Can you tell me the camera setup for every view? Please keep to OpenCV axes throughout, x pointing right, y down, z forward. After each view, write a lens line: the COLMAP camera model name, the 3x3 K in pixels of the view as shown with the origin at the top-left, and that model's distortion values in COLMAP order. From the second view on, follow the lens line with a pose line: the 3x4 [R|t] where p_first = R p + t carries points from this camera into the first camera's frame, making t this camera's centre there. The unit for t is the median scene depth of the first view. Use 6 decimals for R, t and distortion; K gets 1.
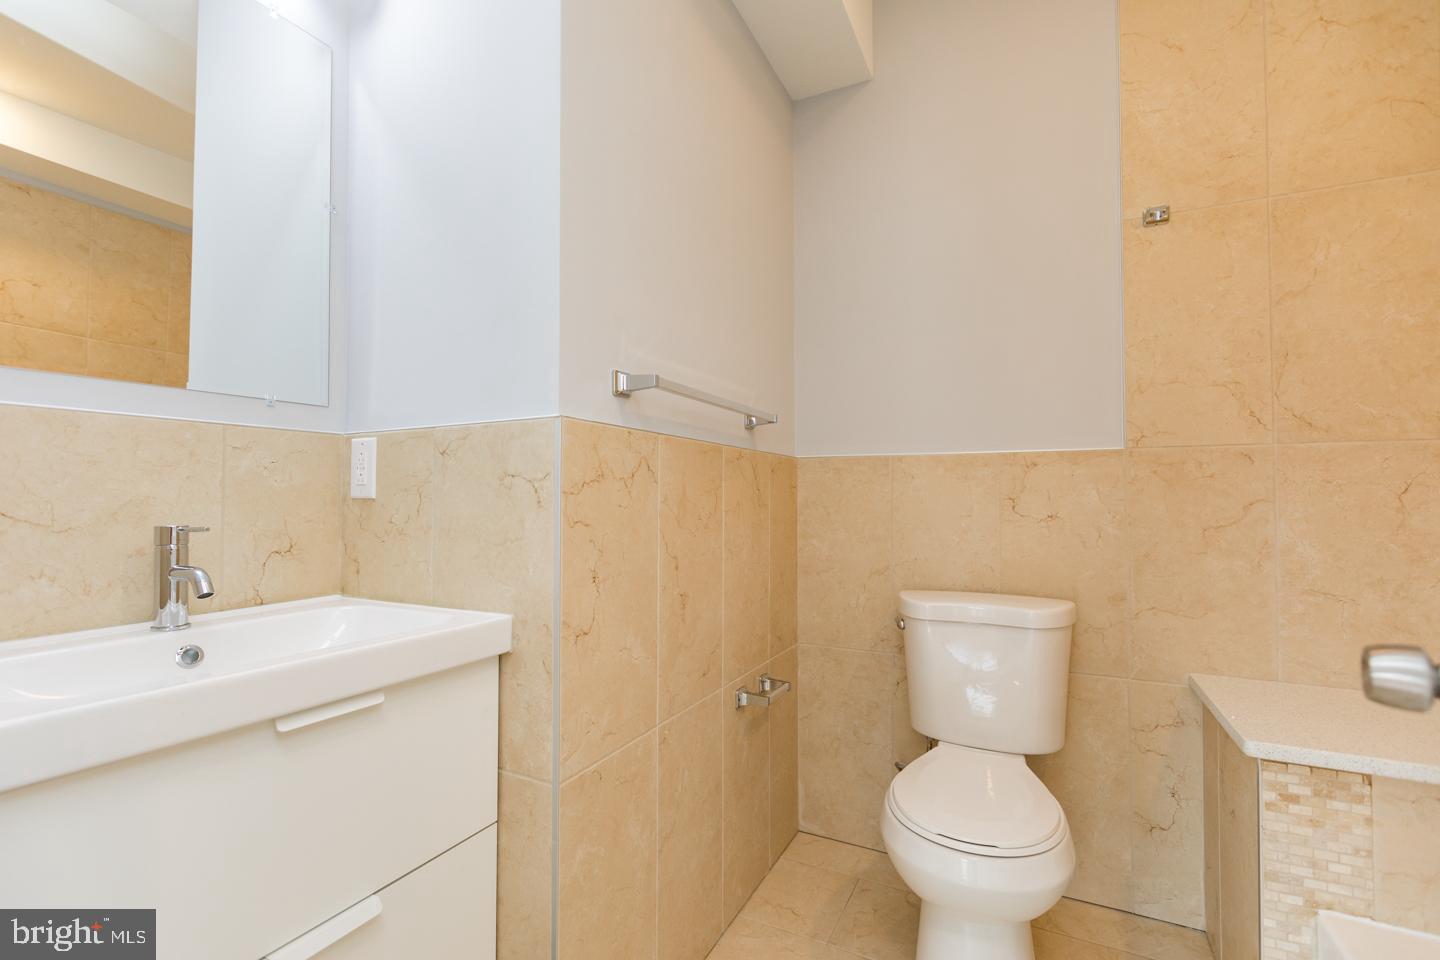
lens RADIAL K [[641.2, 0, 732.2], [0, 641.2, 478.2], [0, 0, 1]] dist [0.004276, -0.001463]
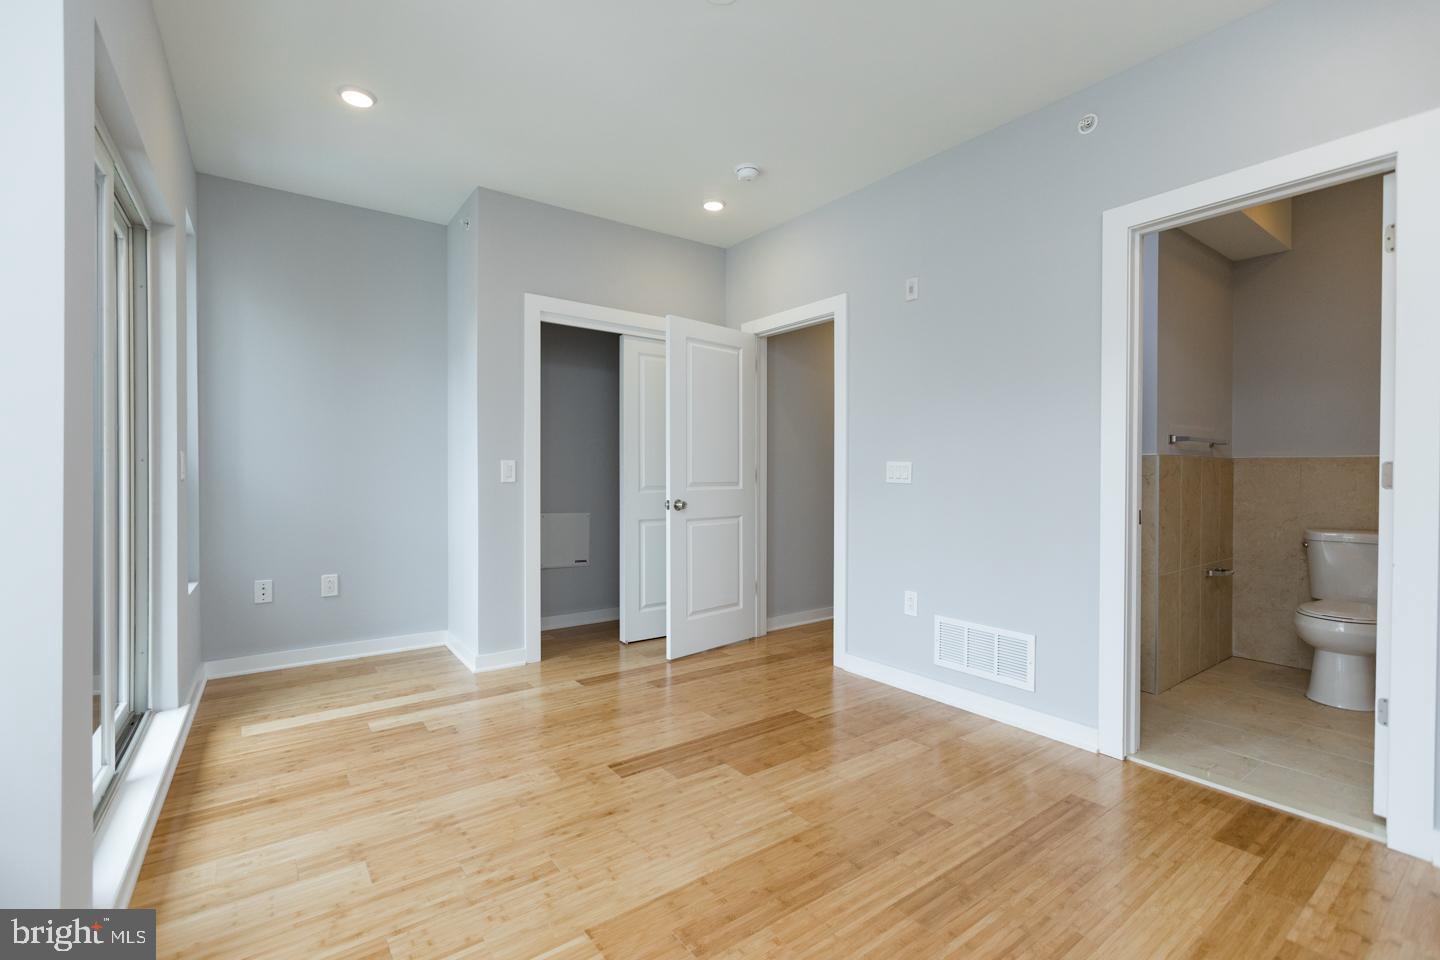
lens RADIAL K [[641.2, 0, 714.1], [0, 641.2, 474.6], [0, 0, 1]] dist [0.004276, -0.001463]
pose [[0.887096, 0.001748, -0.461583, -0.392481], [0.015219, 0.999338, 0.033033, -0.071733], [0.461335, -0.036328, 0.886482, -1.415090]]
